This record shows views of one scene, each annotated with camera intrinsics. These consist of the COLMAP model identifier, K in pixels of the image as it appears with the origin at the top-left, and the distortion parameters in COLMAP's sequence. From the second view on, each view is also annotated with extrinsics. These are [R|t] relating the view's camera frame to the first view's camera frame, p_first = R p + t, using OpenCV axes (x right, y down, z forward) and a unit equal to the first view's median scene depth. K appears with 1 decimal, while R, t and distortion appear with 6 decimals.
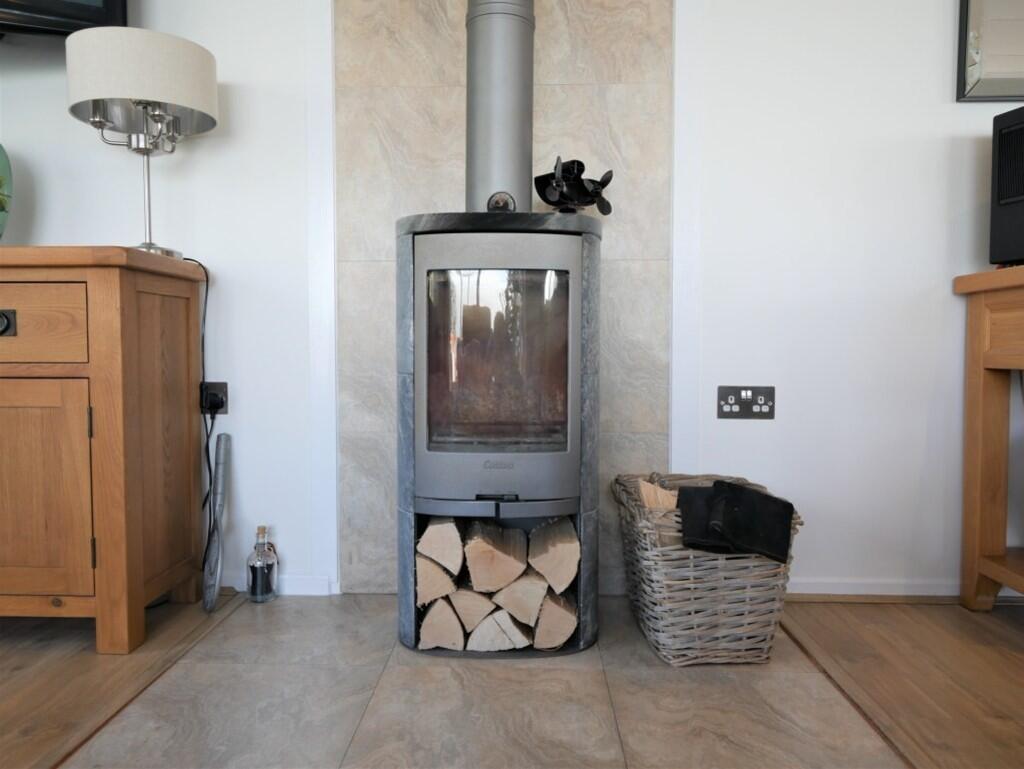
lens RADIAL K [[767.2, 0, 511.0], [0, 767.2, 386.2], [0, 0, 1]] dist [-0.010816, -0.003627]
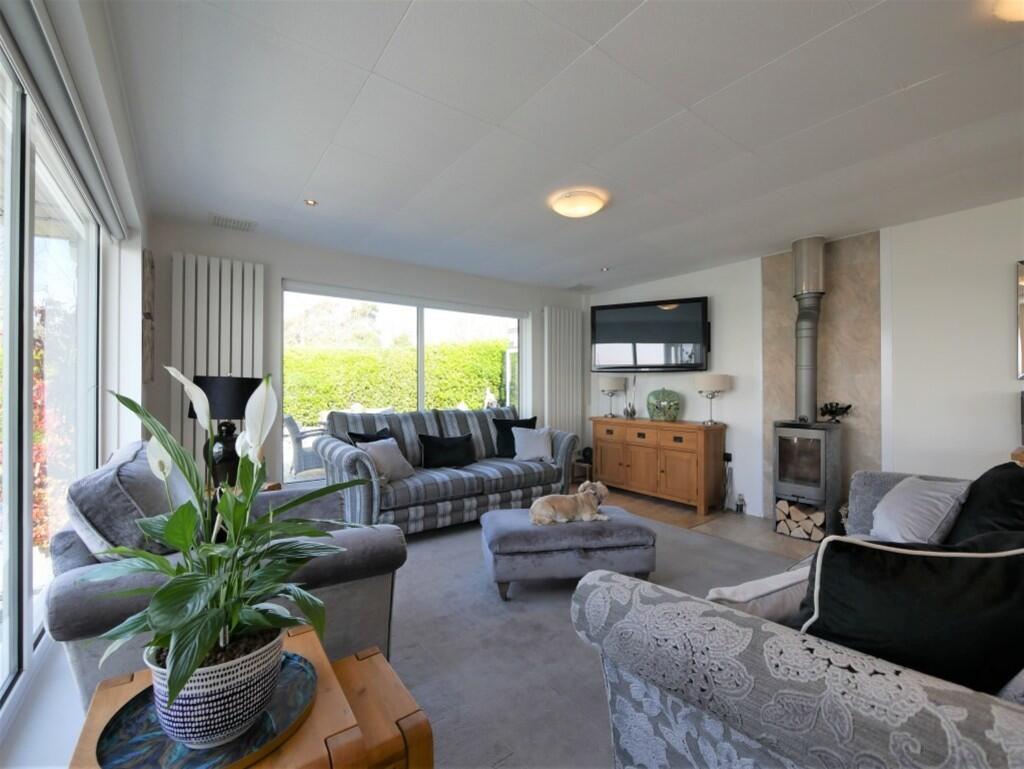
lens RADIAL K [[438.9, 0, 503.9], [0, 438.9, 389.9], [0, 0, 1]] dist [-0.002272, -0.000483]
pose [[0.617262, 0.000429, -0.786758, 0.772450], [-0.032309, 0.999170, -0.024804, -0.277698], [0.786094, 0.040730, 0.616764, -1.486294]]
